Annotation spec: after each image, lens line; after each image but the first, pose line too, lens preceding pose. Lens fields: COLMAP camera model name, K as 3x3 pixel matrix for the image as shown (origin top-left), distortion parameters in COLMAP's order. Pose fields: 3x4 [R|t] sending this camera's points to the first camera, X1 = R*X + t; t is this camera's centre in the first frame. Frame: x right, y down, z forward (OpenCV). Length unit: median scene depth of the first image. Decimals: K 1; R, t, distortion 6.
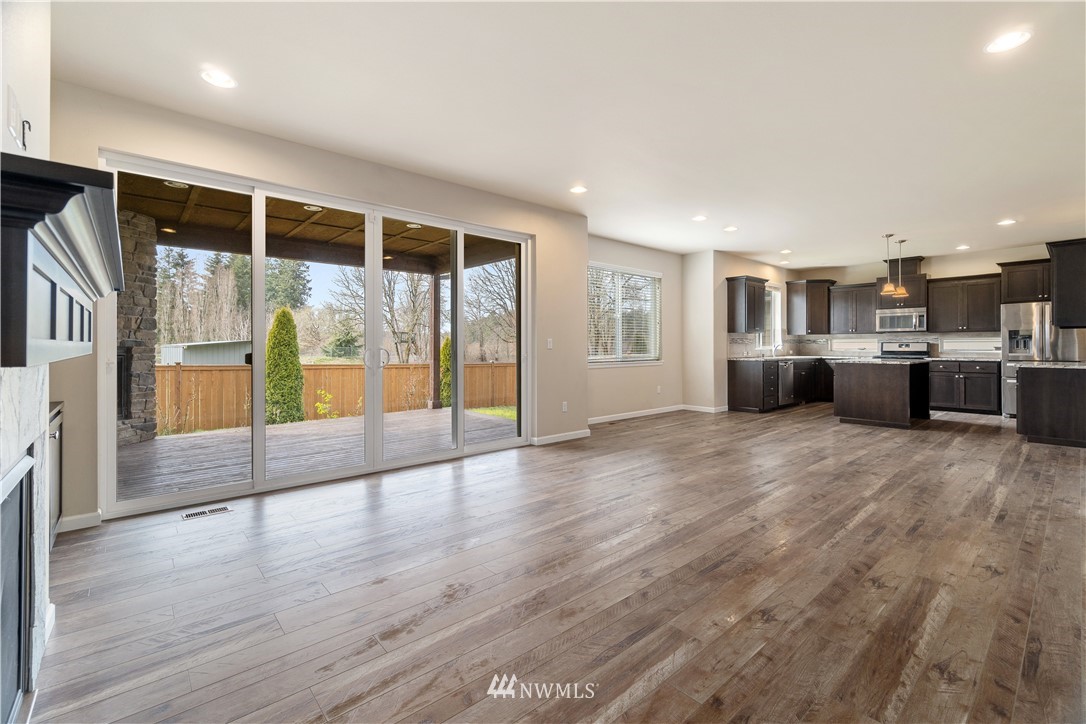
lens RADIAL K [[467.2, 0, 544.9], [0, 467.2, 356.4], [0, 0, 1]] dist [-0.003252, 0.000017]
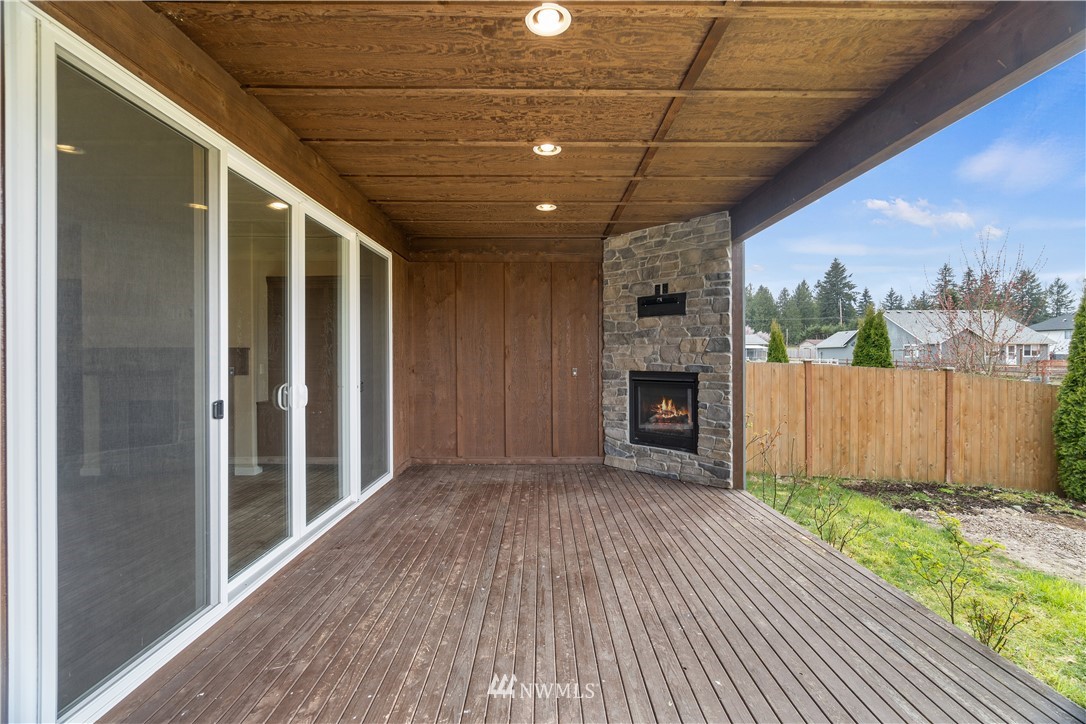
lens RADIAL K [[454.4, 0, 545.1], [0, 454.4, 355.1], [0, 0, 1]] dist [-0.002181, -0.000242]
pose [[-0.648986, 0.004694, -0.760786, -0.039021], [-0.014748, 0.999715, 0.018749, -0.045742], [0.760657, 0.023388, -0.648732, 0.937997]]
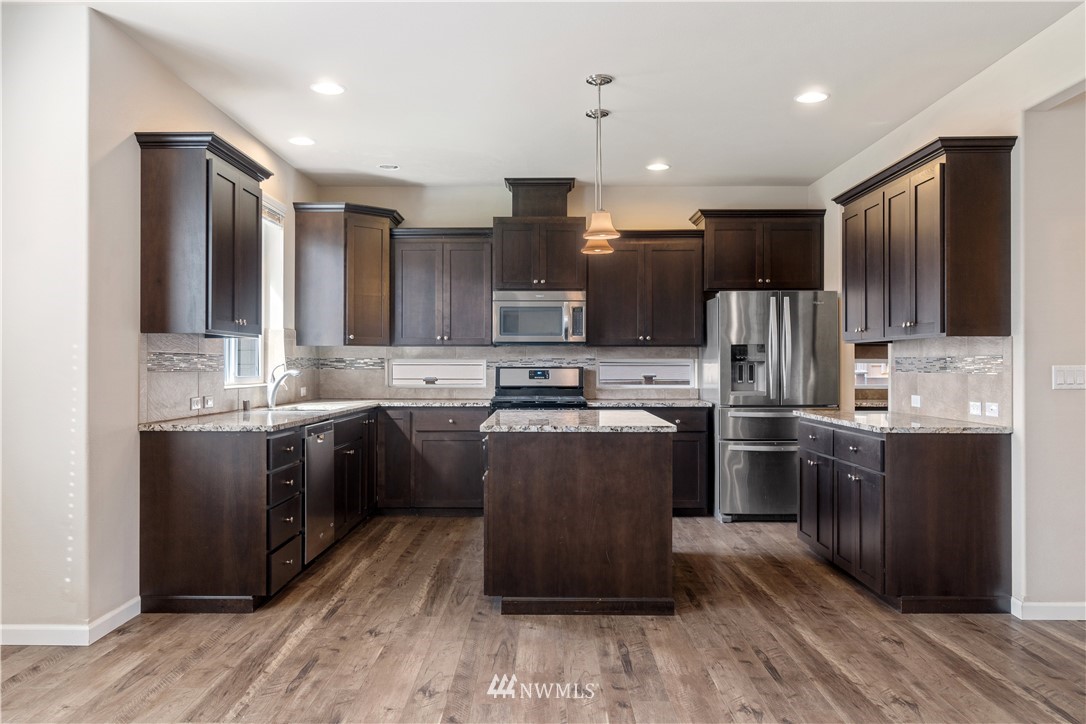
lens RADIAL K [[848.8, 0, 539.8], [0, 848.8, 356.5], [0, 0, 1]] dist [0.016478, 0.001538]
pose [[0.662444, 0.011544, 0.749023, 0.172010], [0.014336, 0.999503, -0.028084, -0.018885], [-0.748974, 0.029342, 0.661949, 0.498673]]
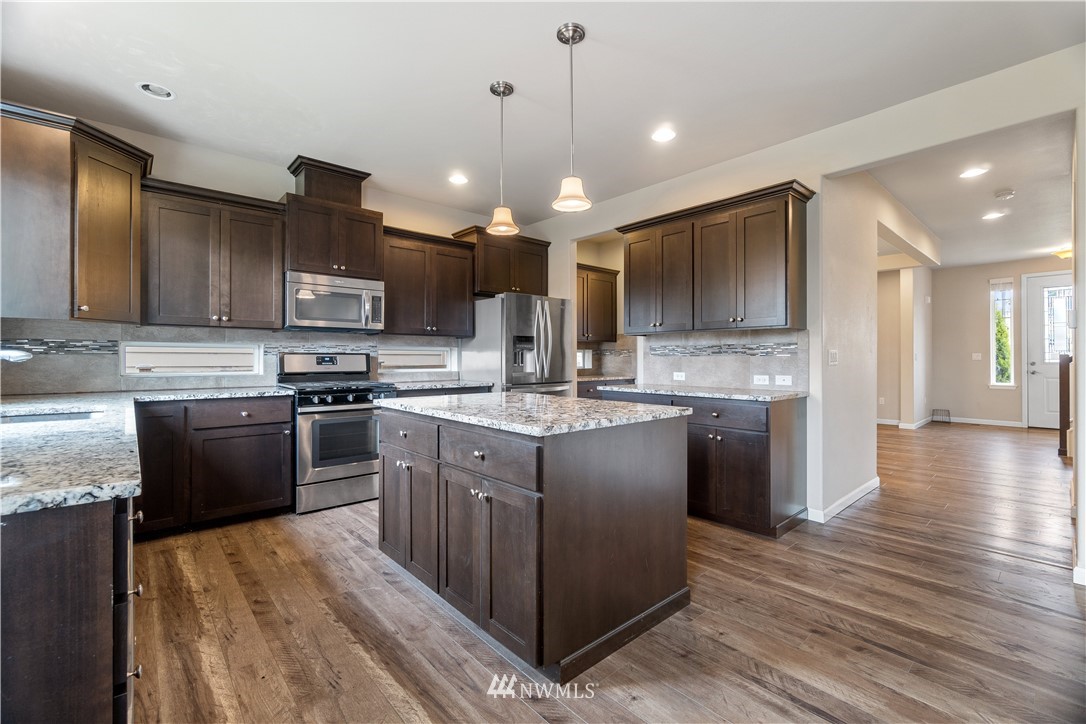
lens RADIAL K [[467.2, 0, 544.9], [0, 467.2, 356.4], [0, 0, 1]] dist [-0.003252, 0.000017]
pose [[-0.013073, 0.008296, 0.999880, 0.337023], [0.022953, 0.999705, -0.007994, -0.020048], [-0.999651, 0.022846, -0.013260, 0.861922]]
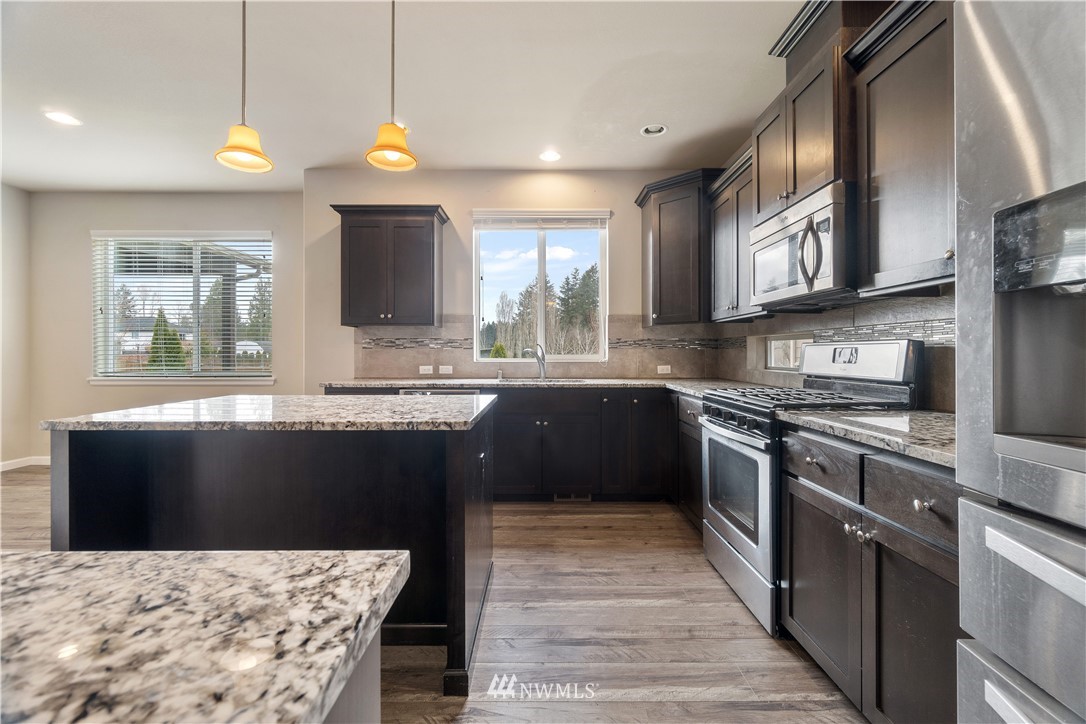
lens RADIAL K [[487.6, 0, 543.7], [0, 487.6, 355.3], [0, 0, 1]] dist [0.001093, 0.000647]
pose [[0.759941, 0.001184, -0.649991, 0.917093], [-0.015230, 0.999756, -0.015985, -0.015708], [0.649814, 0.022047, 0.759774, 0.748174]]
